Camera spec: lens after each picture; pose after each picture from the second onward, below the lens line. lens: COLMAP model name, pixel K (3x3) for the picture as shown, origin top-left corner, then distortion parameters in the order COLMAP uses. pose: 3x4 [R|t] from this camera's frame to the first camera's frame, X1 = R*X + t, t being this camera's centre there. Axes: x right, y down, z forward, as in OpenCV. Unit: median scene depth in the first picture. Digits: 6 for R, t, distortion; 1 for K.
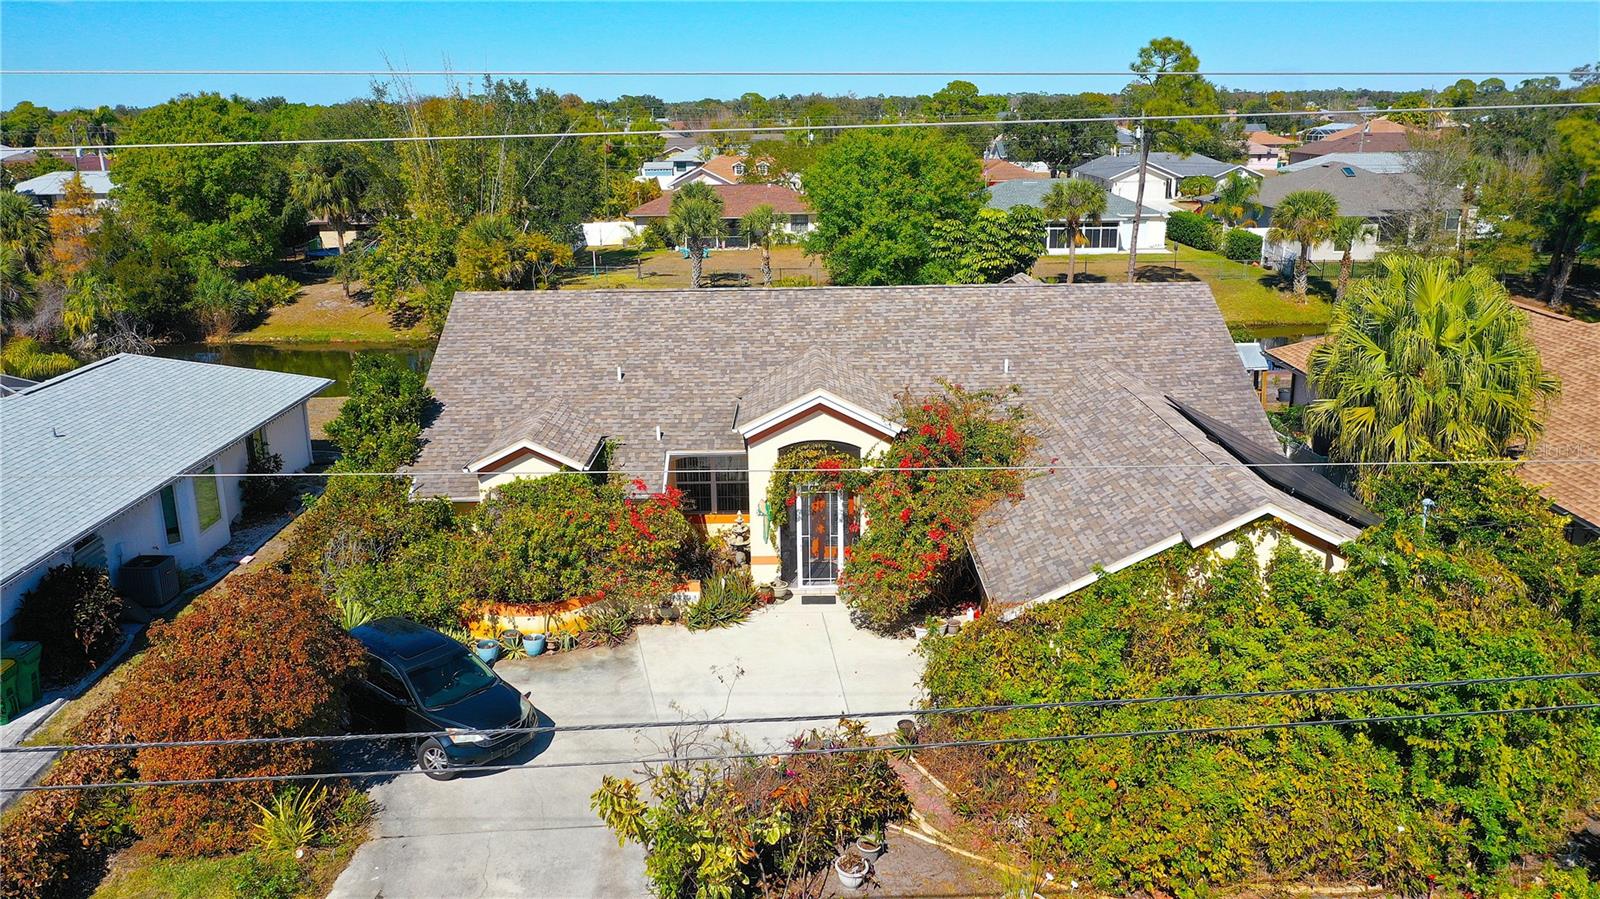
lens RADIAL K [[1253.2, 0, 793.2], [0, 1253.2, 457.2], [0, 0, 1]] dist [-0.008347, 0.002689]
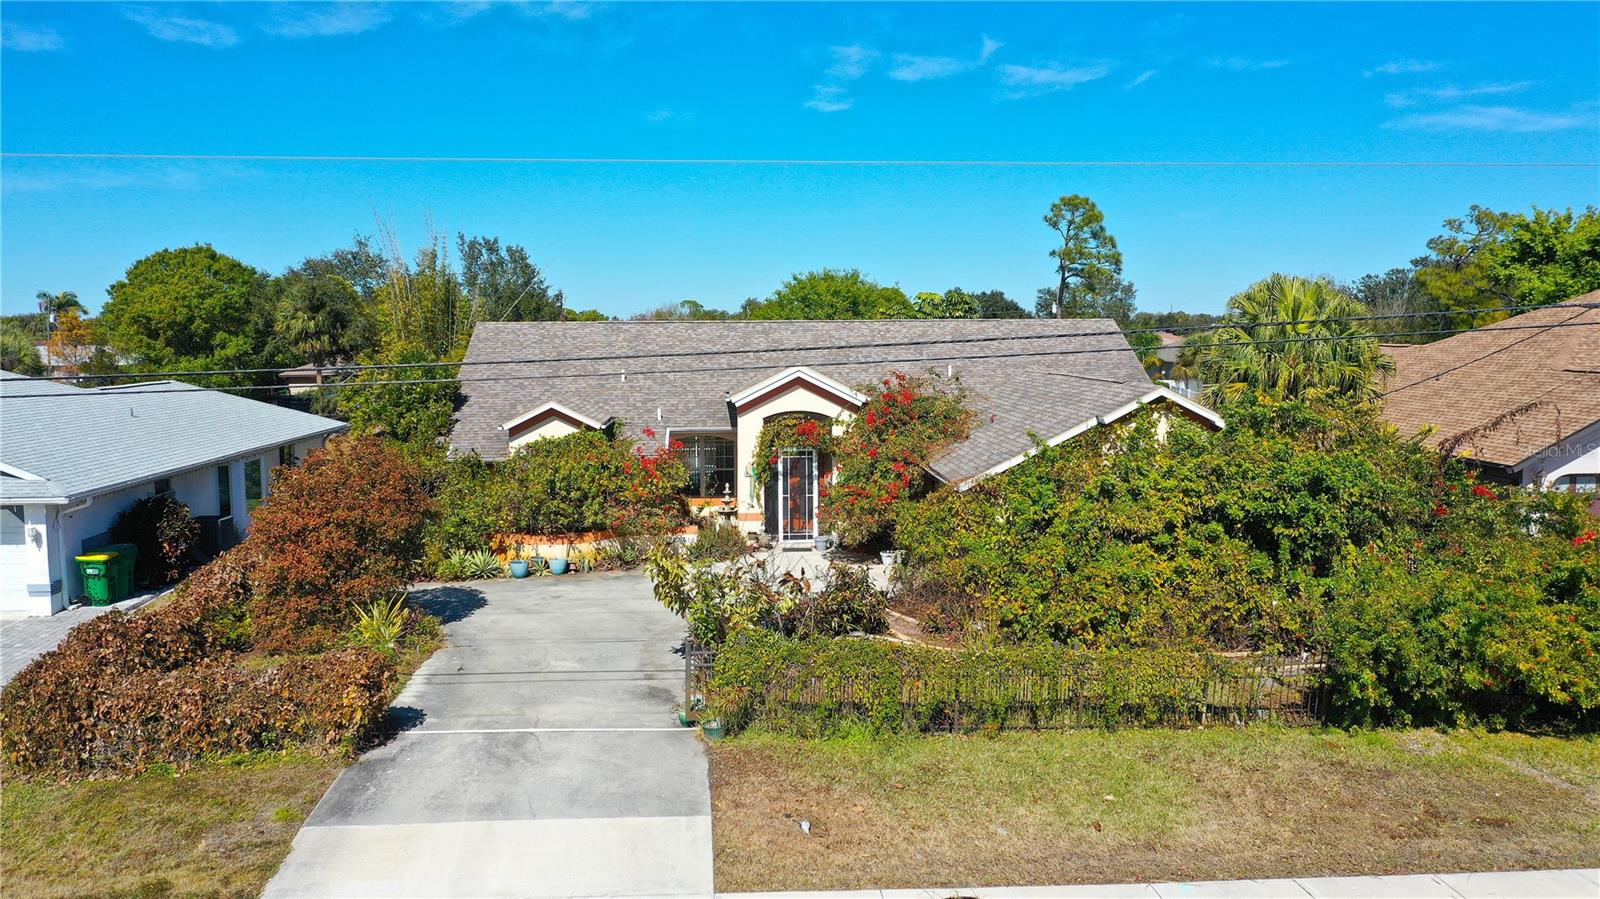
lens RADIAL K [[1253.2, 0, 793.2], [0, 1253.2, 457.2], [0, 0, 1]] dist [-0.008347, 0.002689]
pose [[0.998472, 0.001671, 0.055227, -0.046828], [0.007929, 0.984866, -0.173137, 0.225057], [-0.054681, 0.173311, 0.983348, -0.157571]]
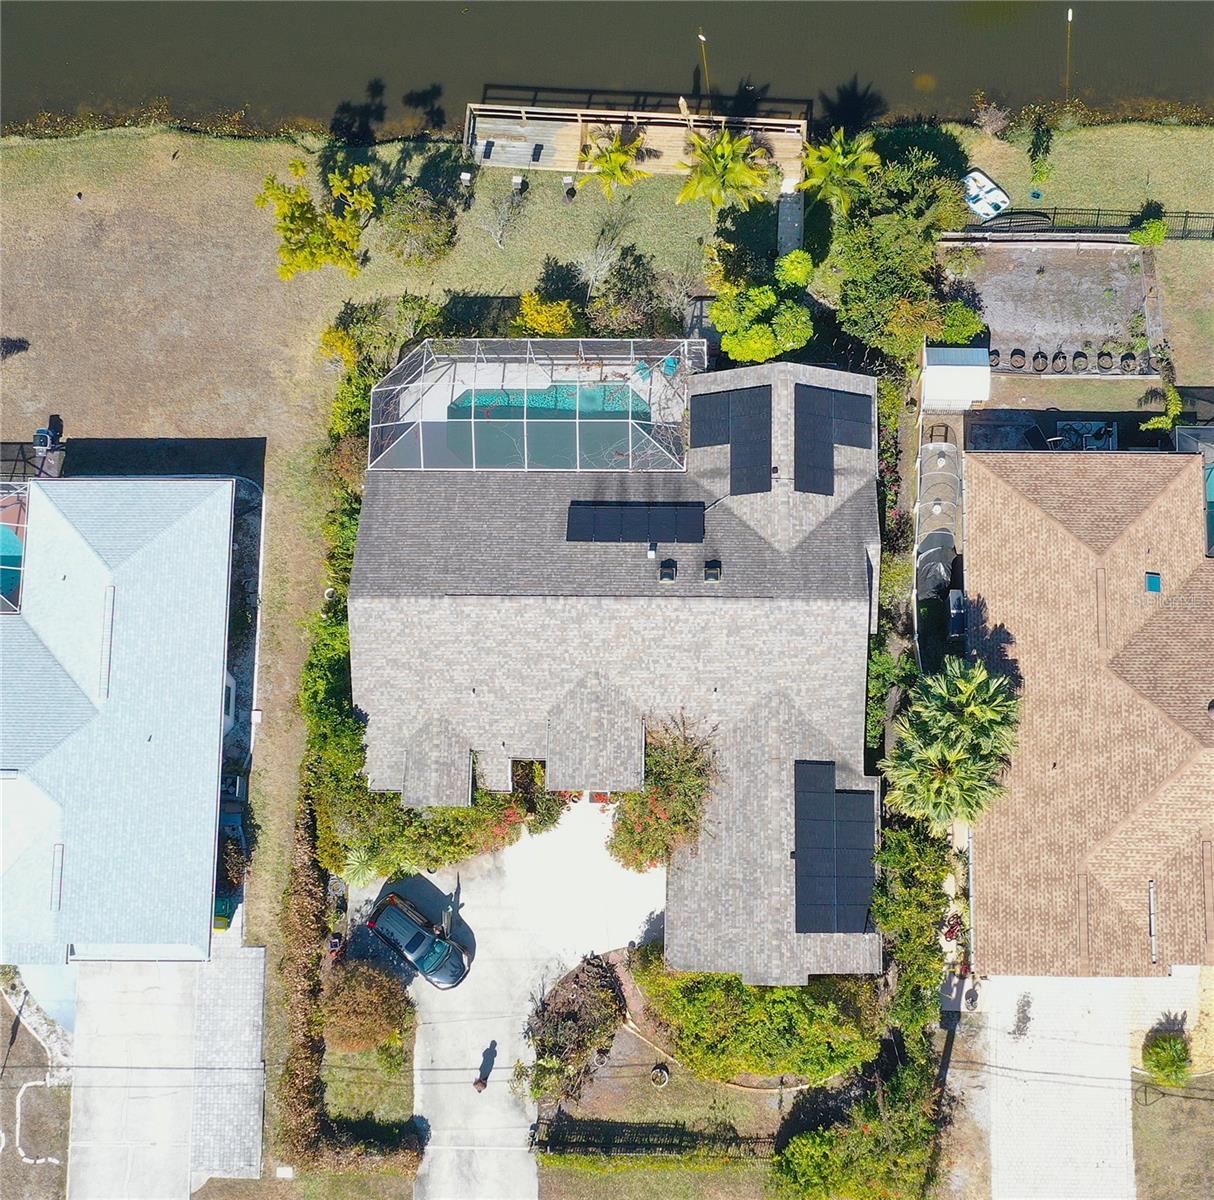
lens RADIAL K [[1710.9, 0, 643.9], [0, 1710.9, 627.3], [0, 0, 1]] dist [-0.009153, 0.011580]
pose [[0.999854, 0.011433, -0.012664, 0.112980], [0.006593, 0.425702, 0.904839, -2.196627], [0.015736, -0.904791, 0.425565, 0.158077]]
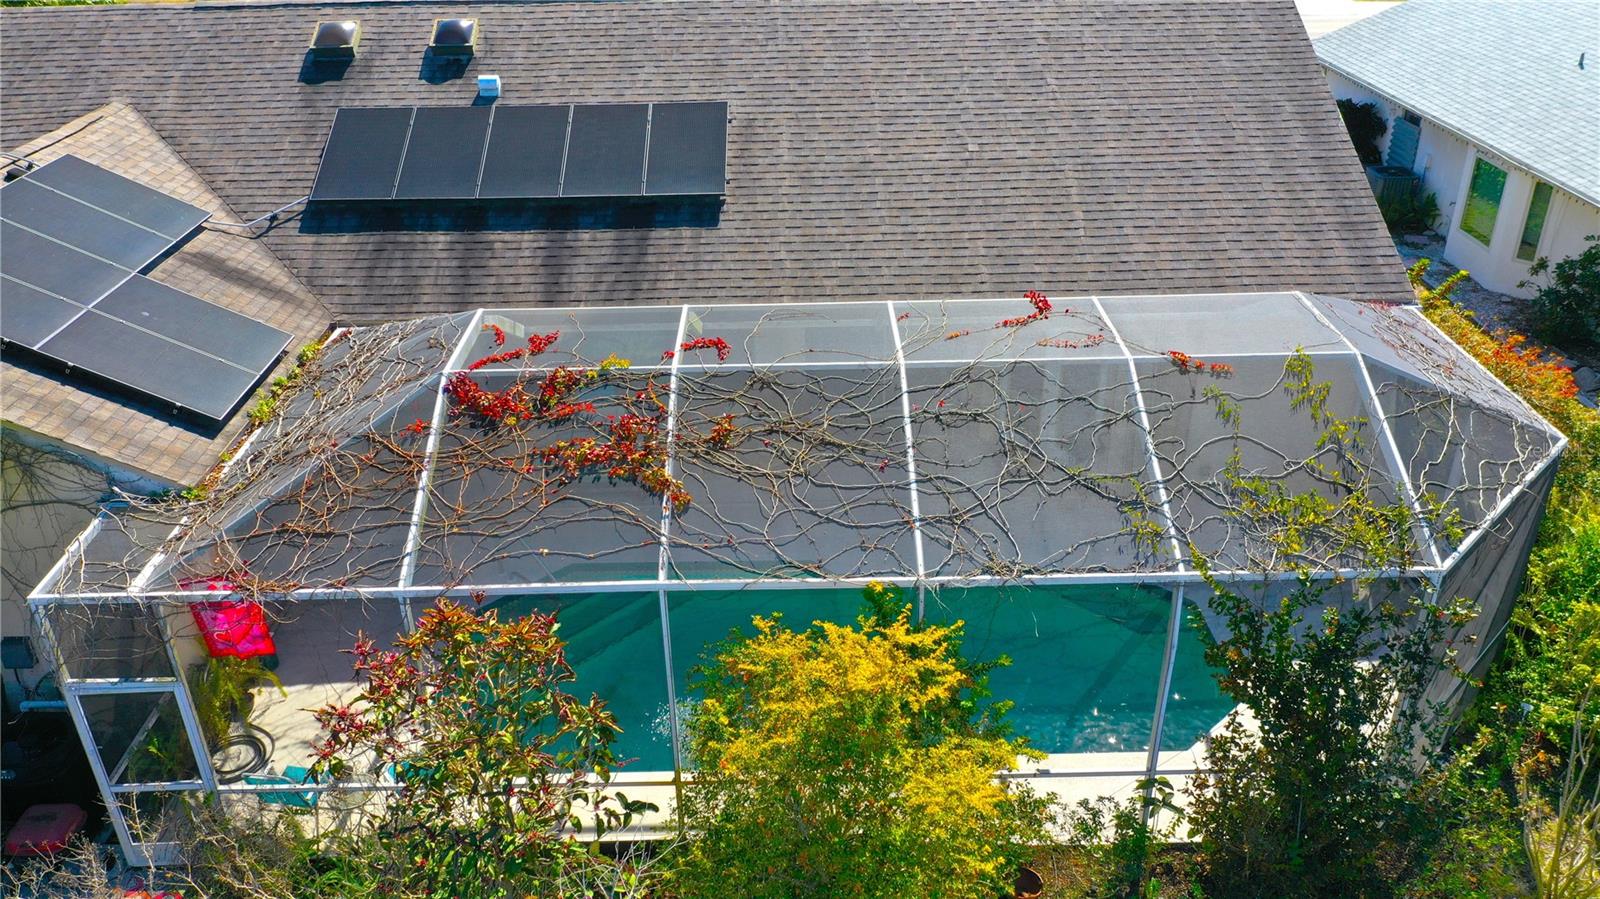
lens RADIAL K [[1245.5, 0, 800.2], [0, 1245.5, 476.4], [0, 0, 1]] dist [-0.010747, -0.003380]
pose [[-0.999457, 0.031983, 0.007922, -0.056198], [0.028233, 0.707297, 0.706352, -0.433683], [0.016988, 0.706193, -0.707816, 1.793317]]
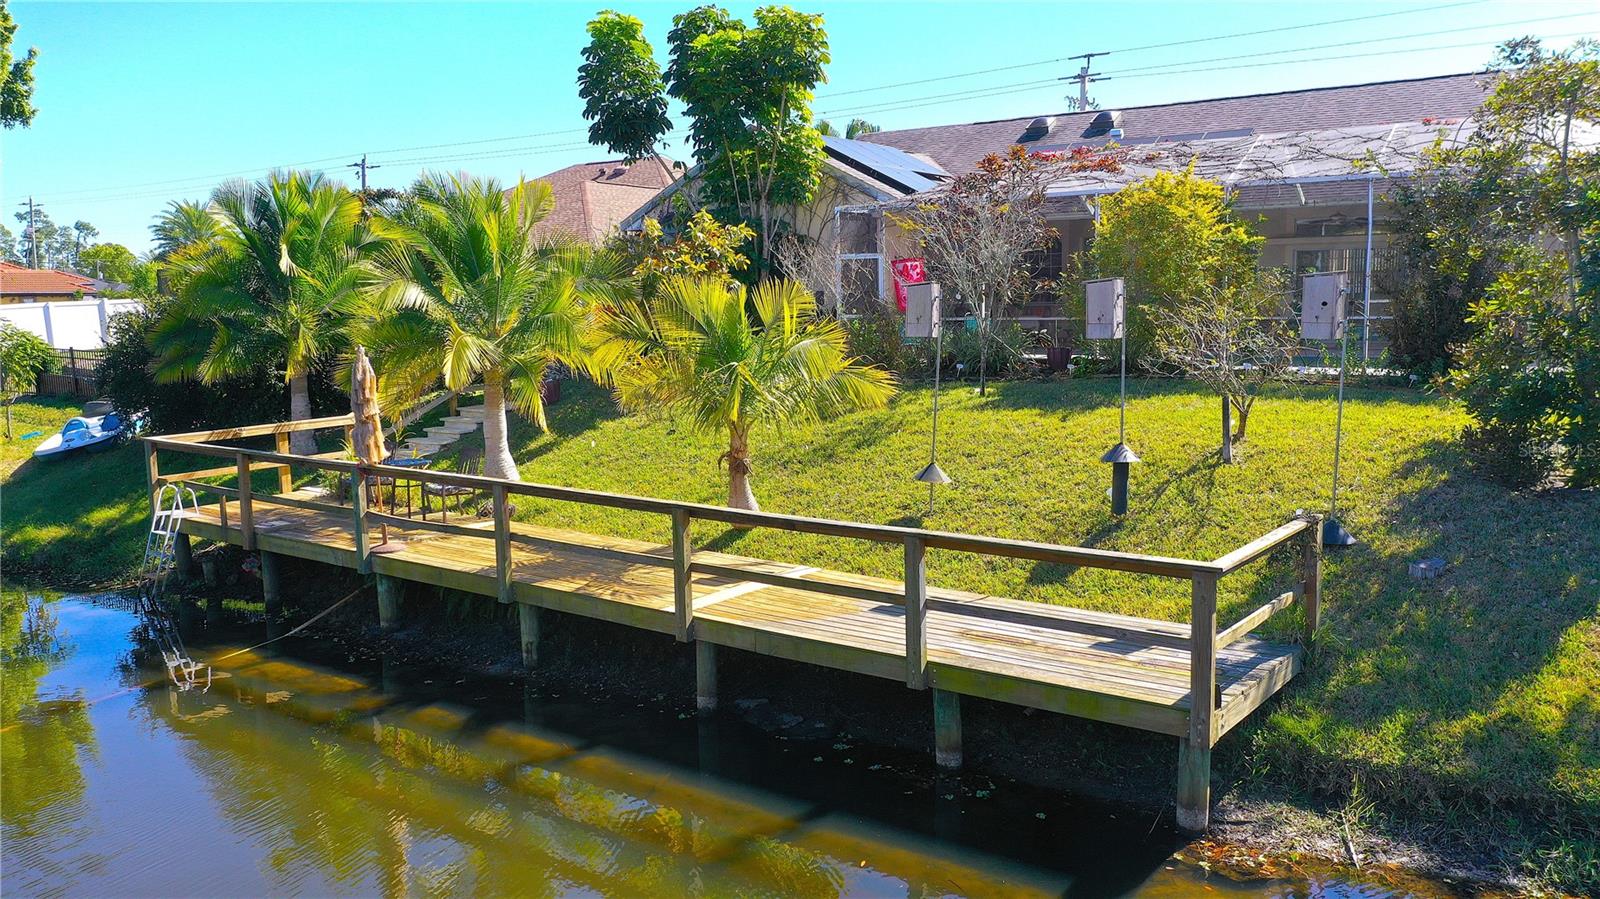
lens RADIAL K [[1258.7, 0, 791.1], [0, 1258.7, 453.8], [0, 0, 1]] dist [-0.007156, 0.001020]
pose [[-0.826524, -0.041973, 0.561334, -0.281965], [0.179607, 0.925427, 0.333655, -0.299150], [-0.533479, 0.376593, -0.757349, 2.269782]]
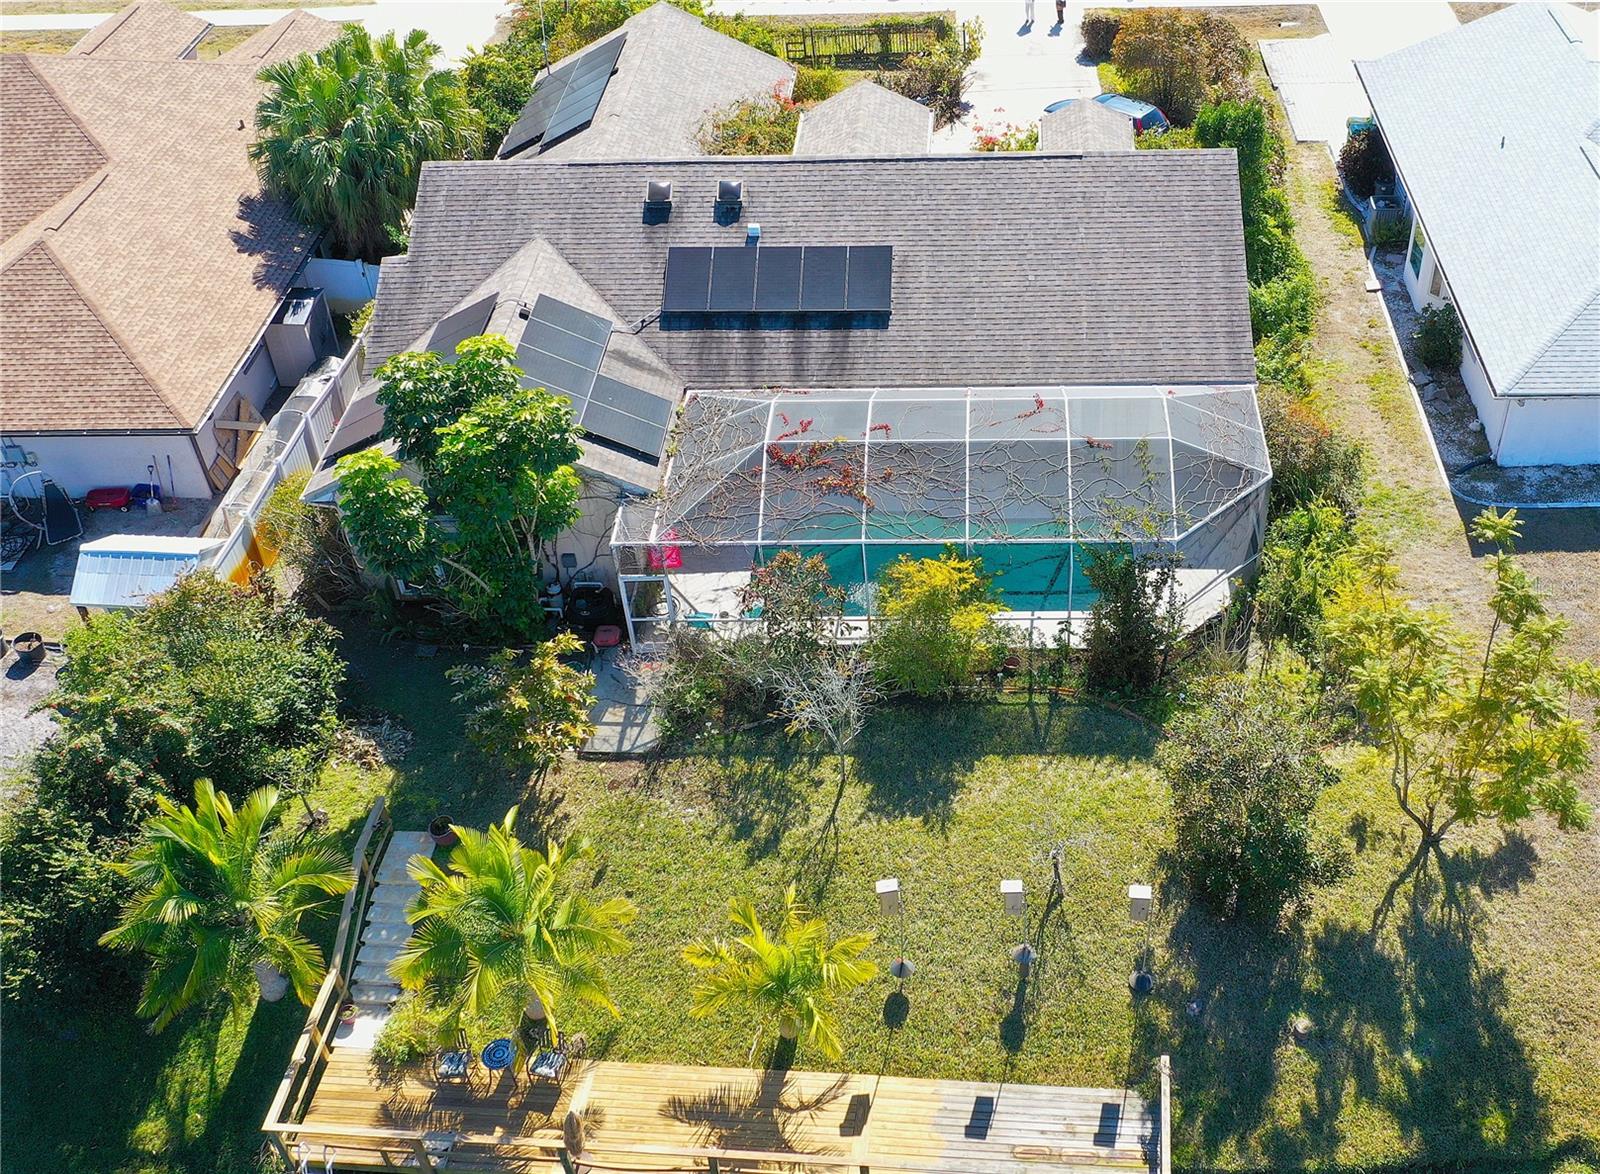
lens RADIAL K [[1647.0, 0, 958.4], [0, 1647.0, 593.3], [0, 0, 1]] dist [-0.006690, -0.007151]
pose [[-0.999138, 0.015838, 0.038372, -0.124409], [0.040670, 0.558698, 0.828373, -1.103616], [-0.008318, 0.829220, -0.558861, 2.244332]]
